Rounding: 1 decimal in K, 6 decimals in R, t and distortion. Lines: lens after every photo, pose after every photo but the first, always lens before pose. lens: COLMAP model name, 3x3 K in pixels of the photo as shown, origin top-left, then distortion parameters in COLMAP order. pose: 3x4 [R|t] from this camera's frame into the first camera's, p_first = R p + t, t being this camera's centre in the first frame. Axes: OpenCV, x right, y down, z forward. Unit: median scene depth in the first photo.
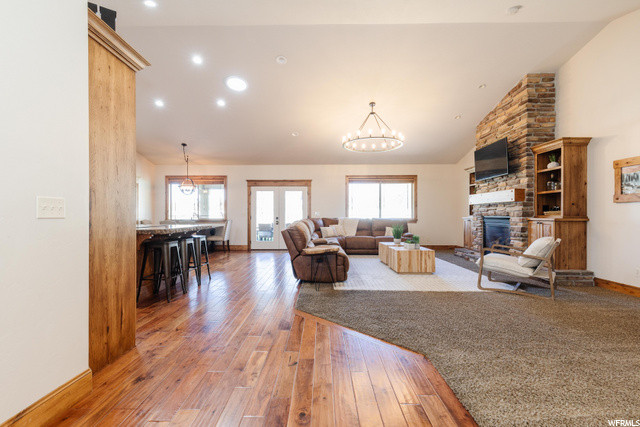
lens RADIAL K [[292.6, 0, 320.0], [0, 292.6, 213.5], [0, 0, 1]] dist [0.021859, -0.000273]
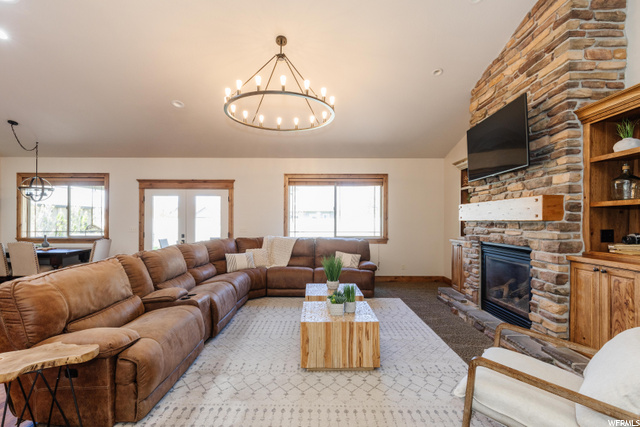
lens RADIAL K [[305.7, 0, 317.5], [0, 305.7, 218.3], [0, 0, 1]] dist [0.016770, -0.000672]
pose [[0.999991, 0.003520, 0.002537, 0.225028], [-0.003517, 0.999993, -0.000879, -0.034809], [-0.002540, 0.000870, 0.999996, 0.387614]]
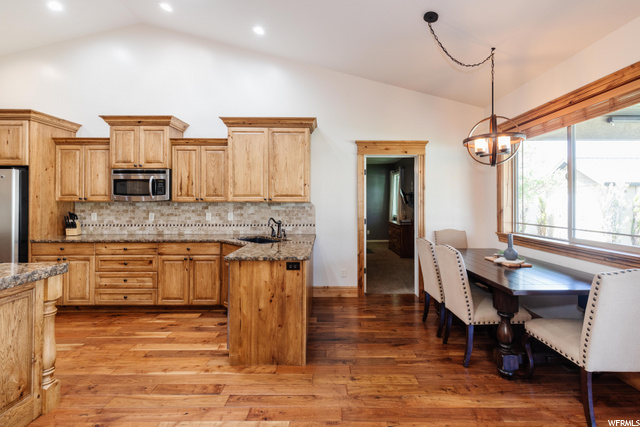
lens RADIAL K [[298.5, 0, 329.0], [0, 298.5, 200.1], [0, 0, 1]] dist [0.016084, -0.000117]
pose [[0.018942, -0.005619, -0.999805, -0.147089], [0.001702, 0.999983, -0.005588, -0.028888], [0.999819, -0.001596, 0.018951, 1.029674]]
